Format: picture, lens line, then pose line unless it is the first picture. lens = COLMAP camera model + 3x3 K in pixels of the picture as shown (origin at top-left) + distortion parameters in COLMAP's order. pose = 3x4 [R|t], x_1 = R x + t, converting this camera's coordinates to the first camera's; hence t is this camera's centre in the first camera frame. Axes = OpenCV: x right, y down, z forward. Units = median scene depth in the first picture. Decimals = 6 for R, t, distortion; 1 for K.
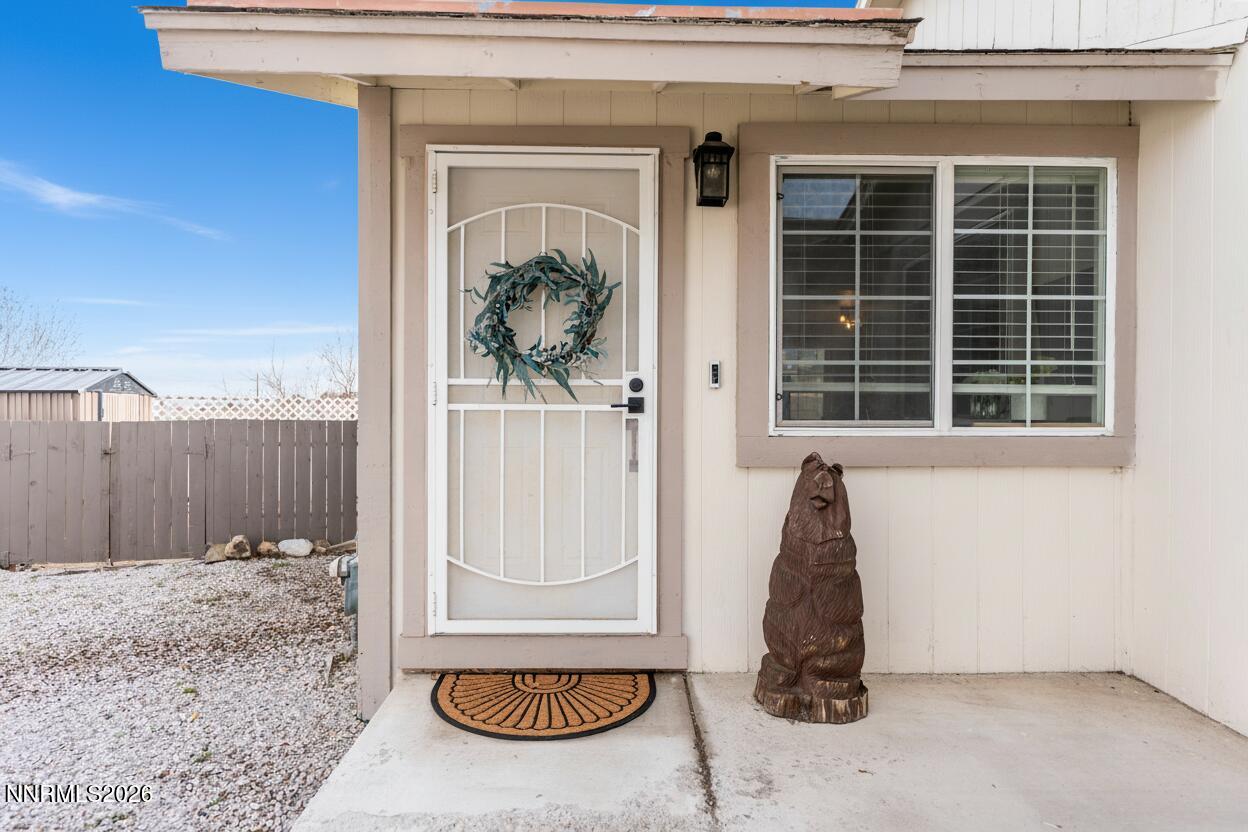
lens RADIAL K [[721.6, 0, 621.7], [0, 721.6, 416.2], [0, 0, 1]] dist [0.006854, -0.002844]
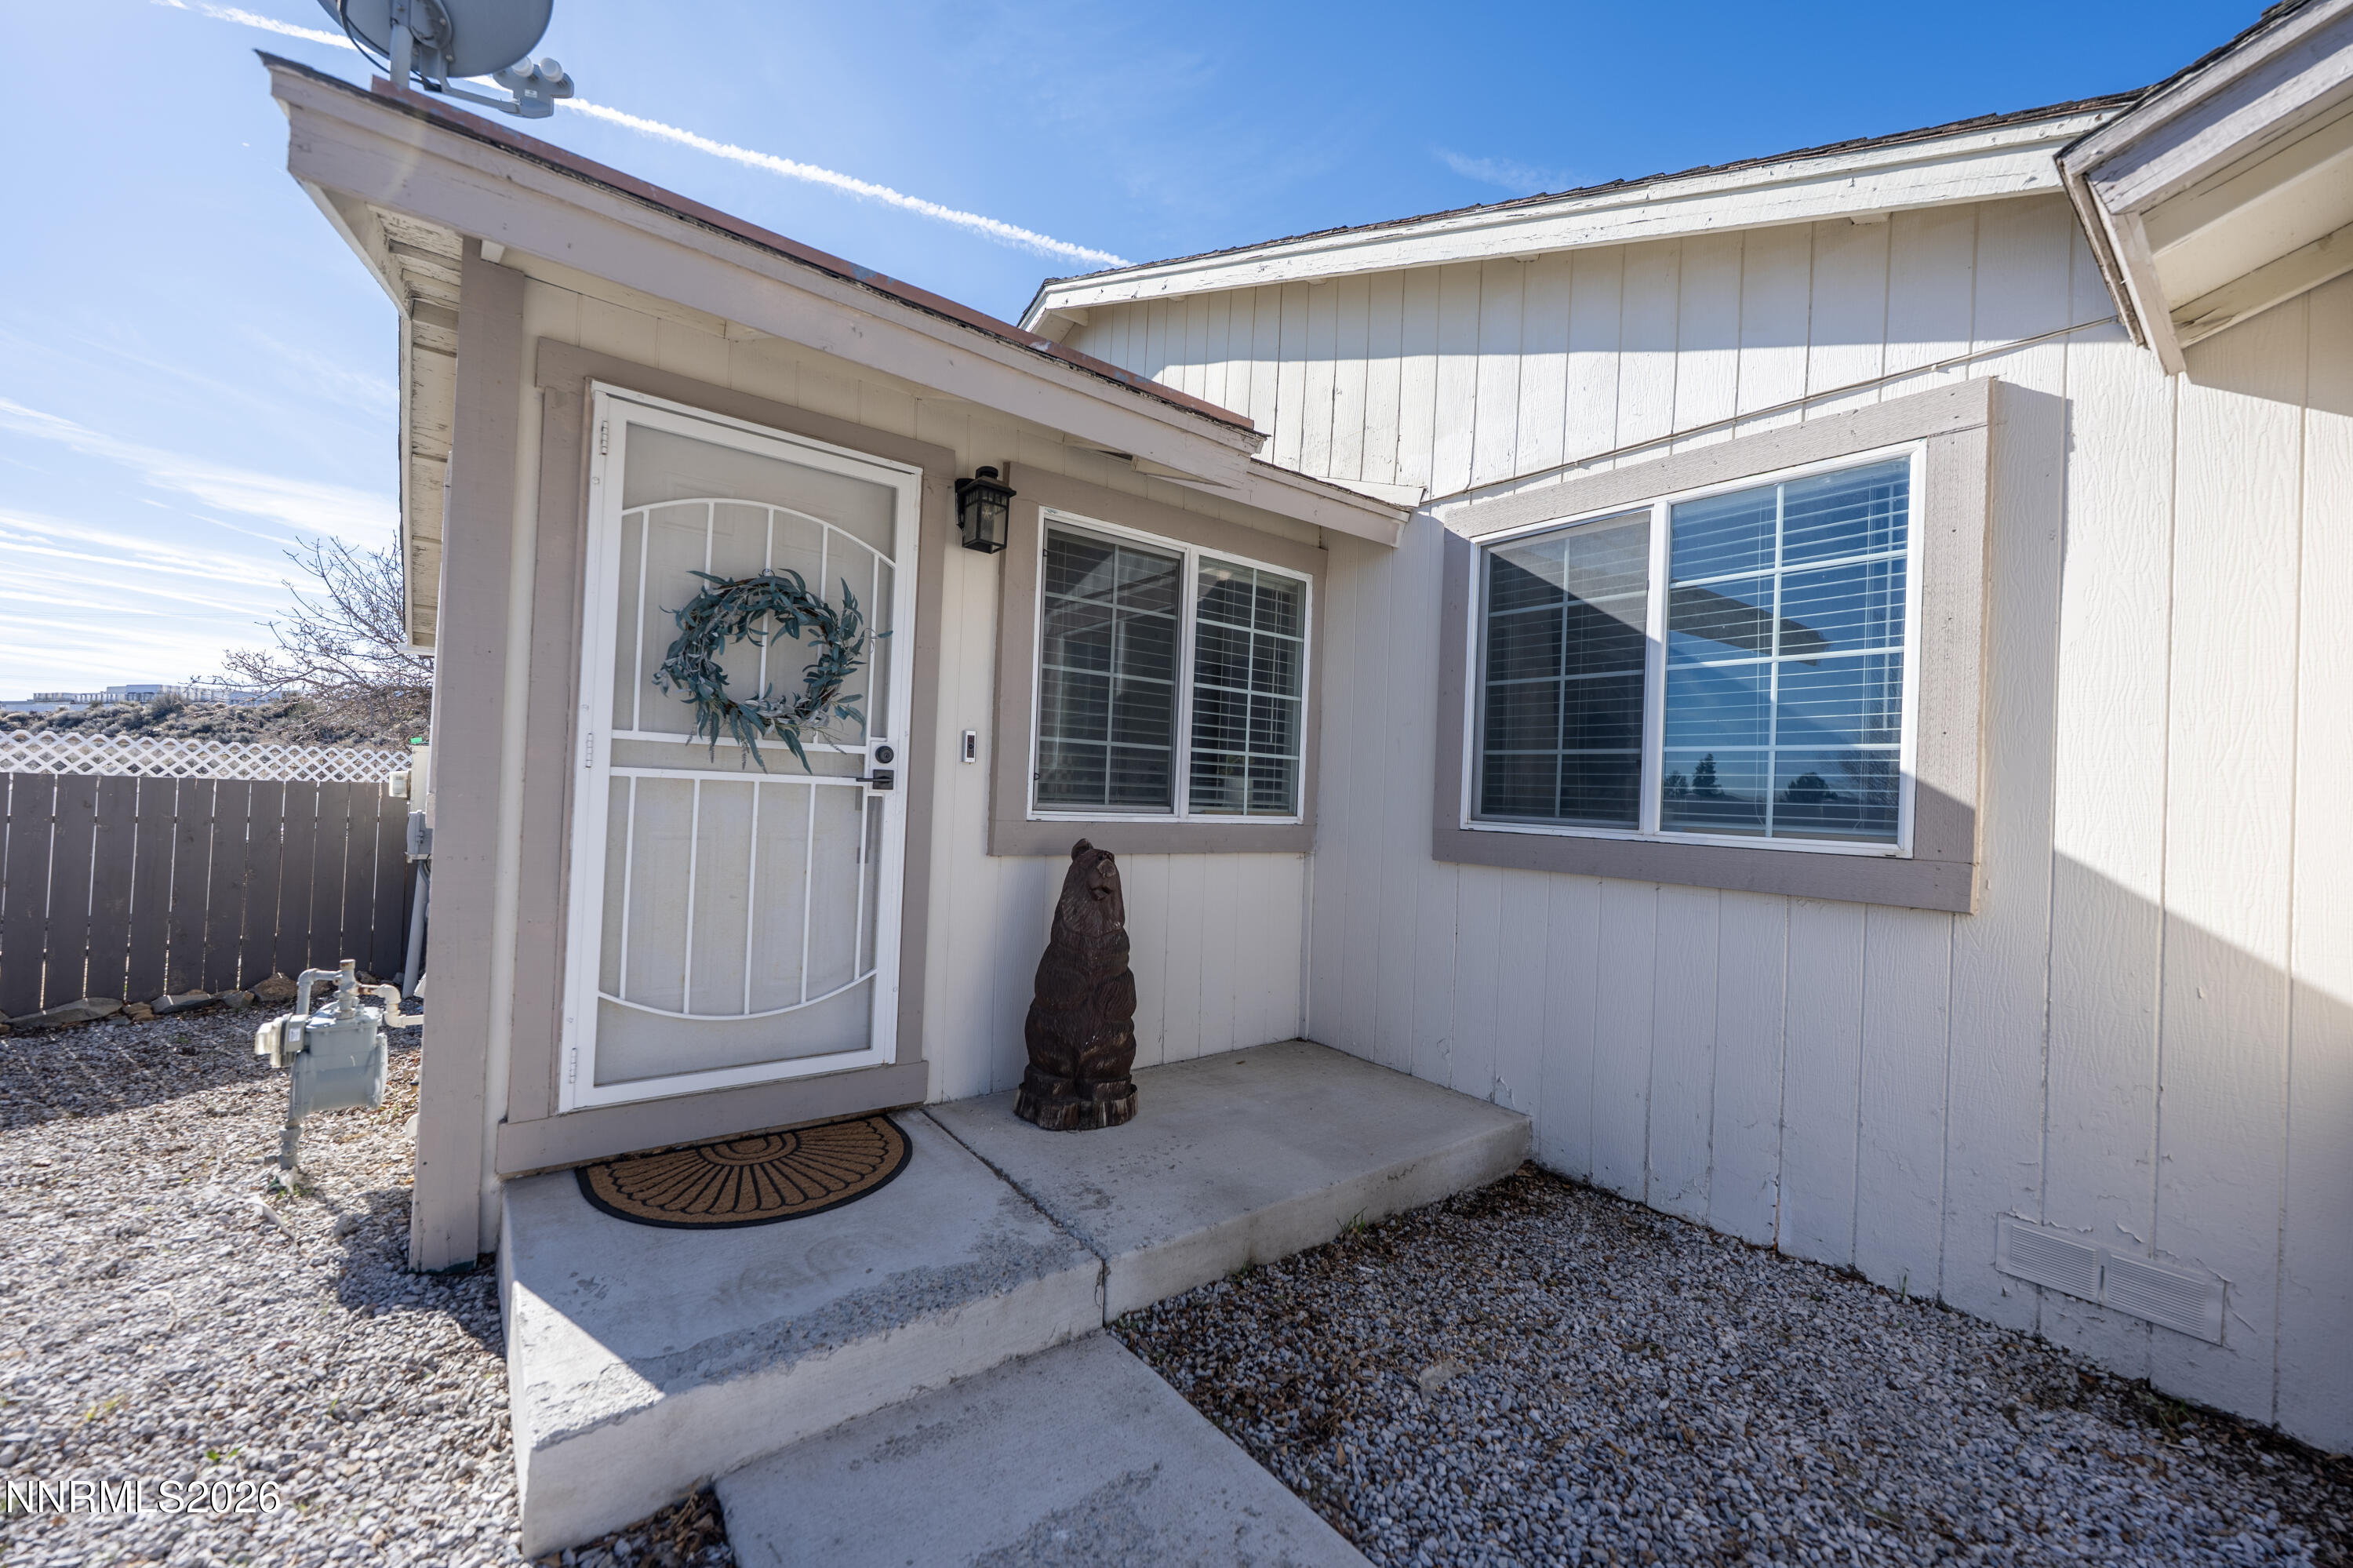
lens RADIAL K [[905.9, 0, 1173.2], [0, 905.9, 785.3], [0, 0, 1]] dist [-0.004077, -0.000343]
pose [[0.805694, 0.036206, 0.591224, -0.314456], [-0.031183, 0.999339, -0.018705, -0.000583], [-0.591510, -0.003365, 0.806291, 0.000129]]
